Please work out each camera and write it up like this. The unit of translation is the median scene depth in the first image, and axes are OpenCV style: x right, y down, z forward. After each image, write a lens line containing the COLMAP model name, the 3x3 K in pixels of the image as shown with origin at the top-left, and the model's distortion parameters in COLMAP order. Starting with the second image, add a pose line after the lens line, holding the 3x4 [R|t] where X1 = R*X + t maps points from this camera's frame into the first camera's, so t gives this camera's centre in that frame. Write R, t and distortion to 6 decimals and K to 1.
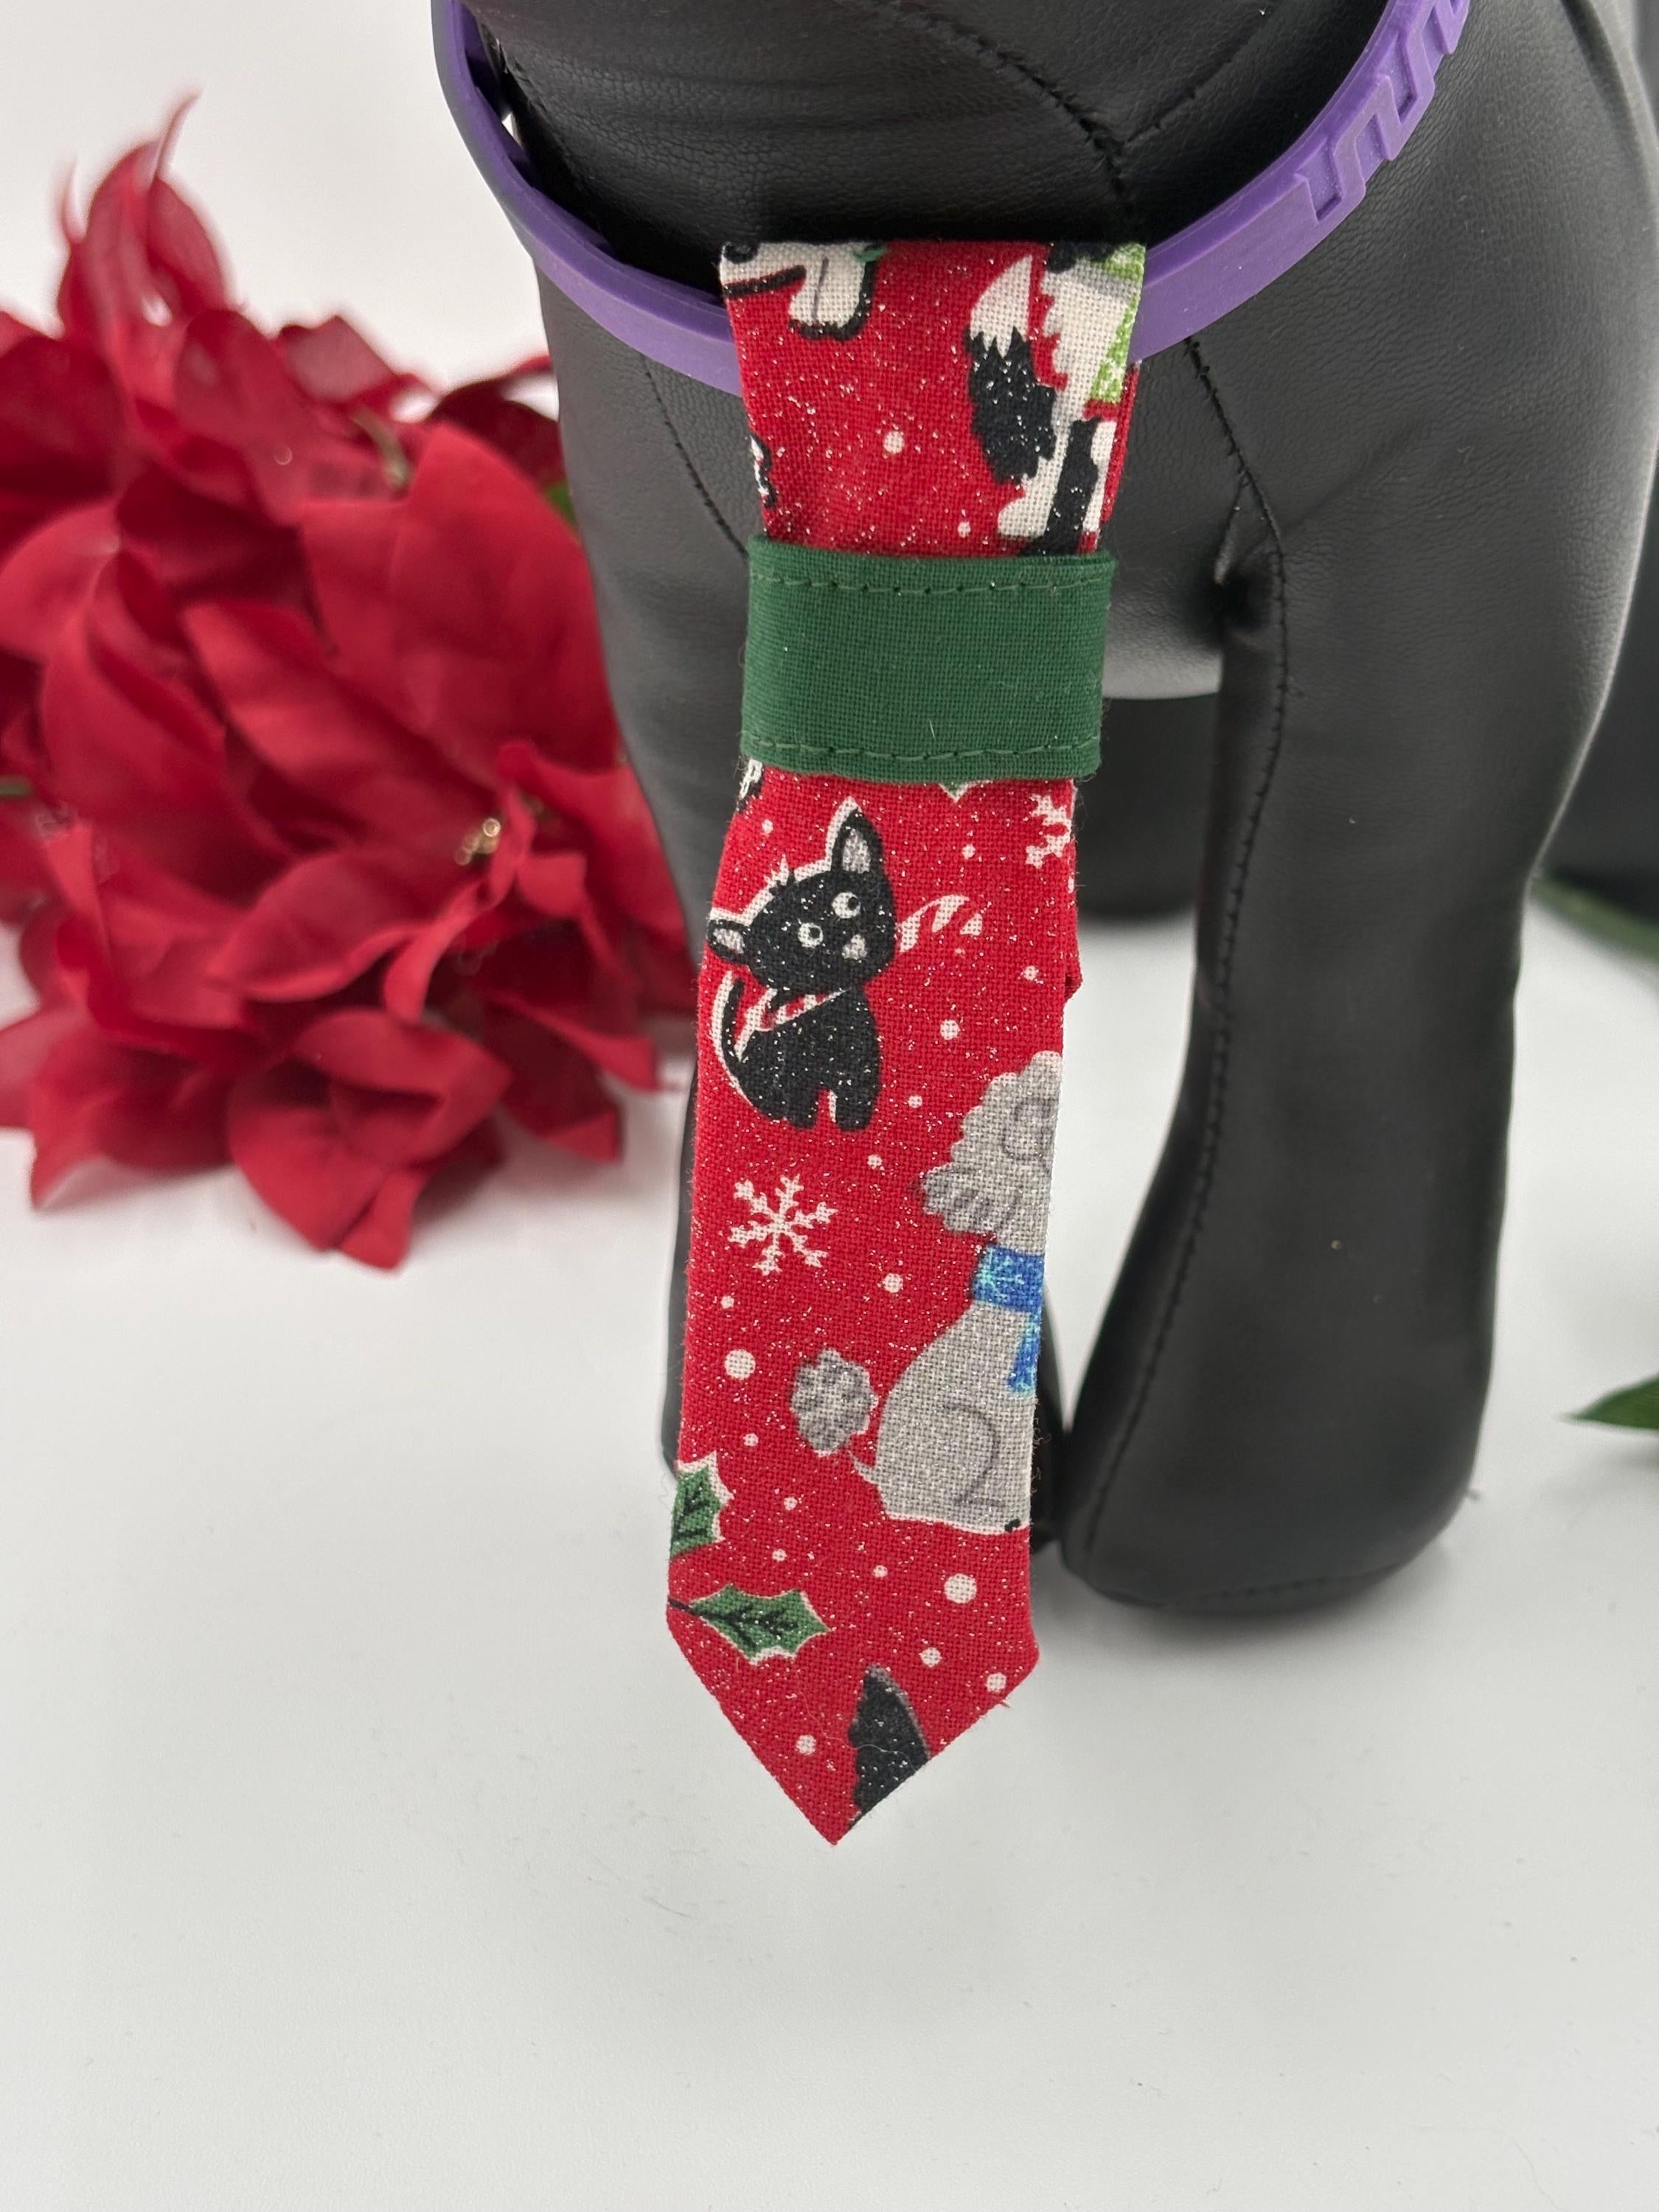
lens RADIAL K [[3522.8, 0, 814.4], [0, 3522.8, 1099.3], [0, 0, 1]] dist [0.333515, -1.757806]
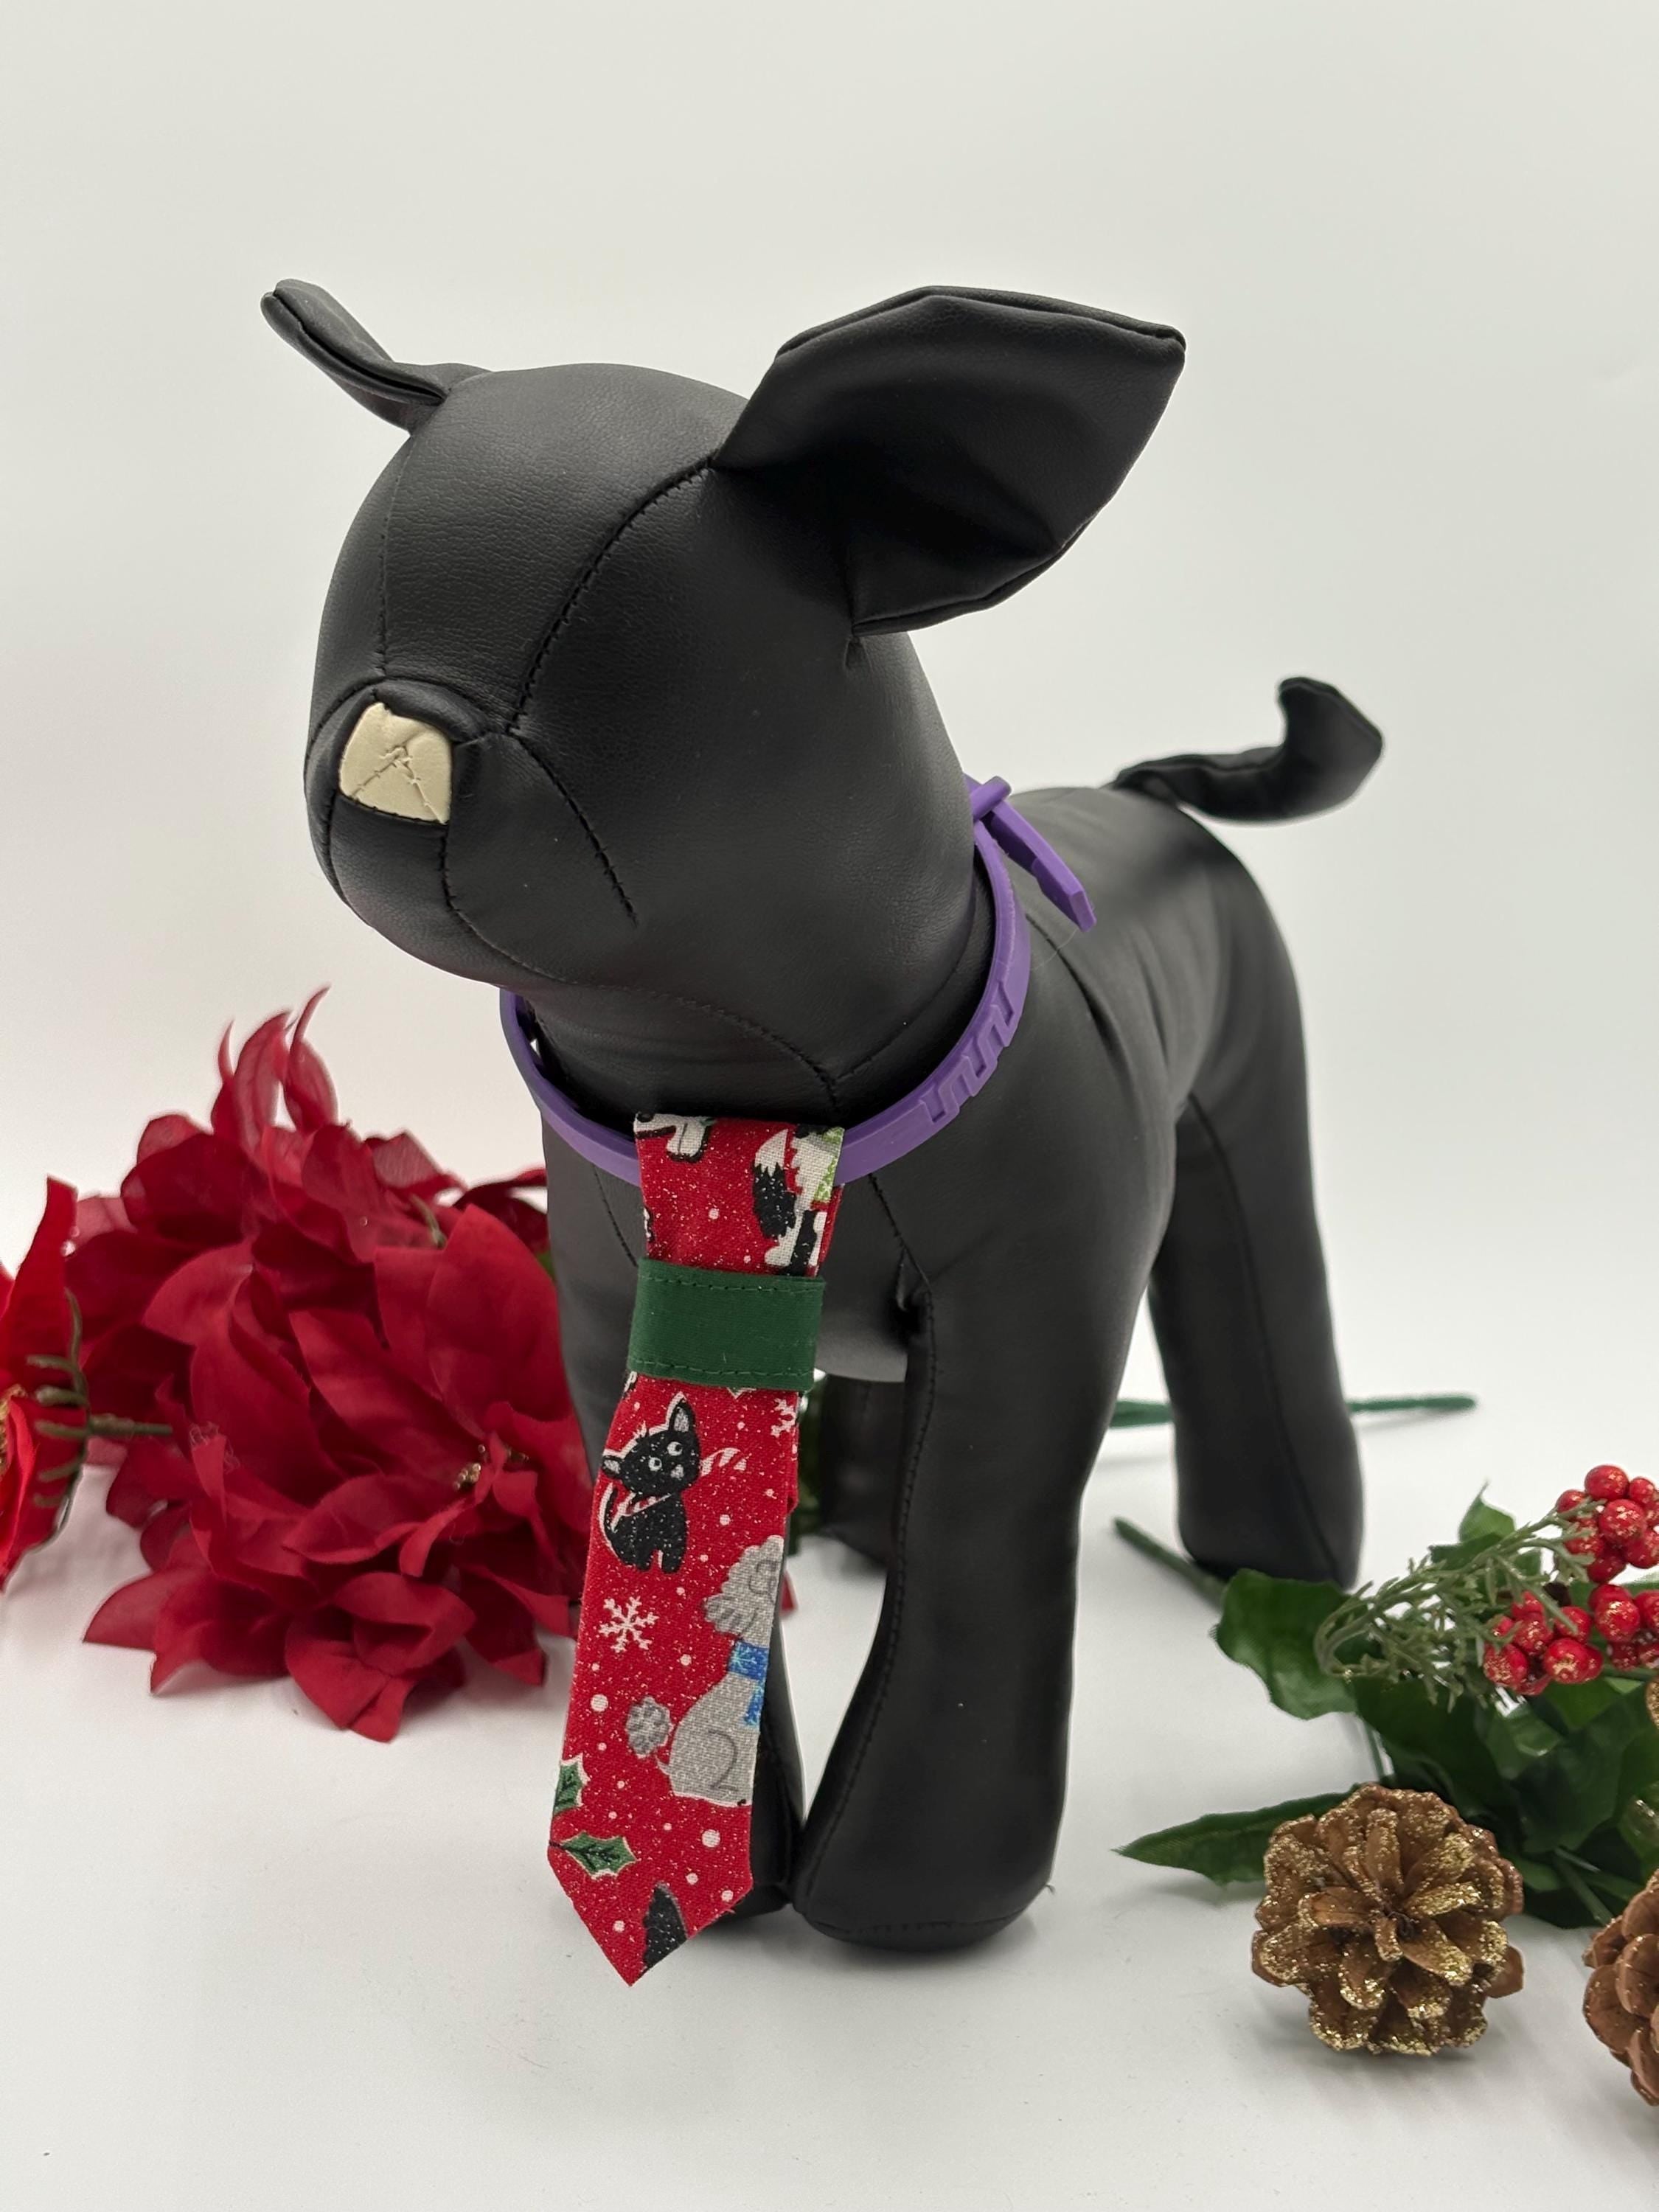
lens RADIAL K [[3522.8, 0, 814.4], [0, 3522.8, 1099.3], [0, 0, 1]] dist [0.333515, -1.757806]
pose [[0.997619, 0.068900, 0.003130, 0.062901], [-0.066280, 0.970264, -0.232798, 0.193668], [-0.019076, 0.232036, 0.972520, -0.868113]]
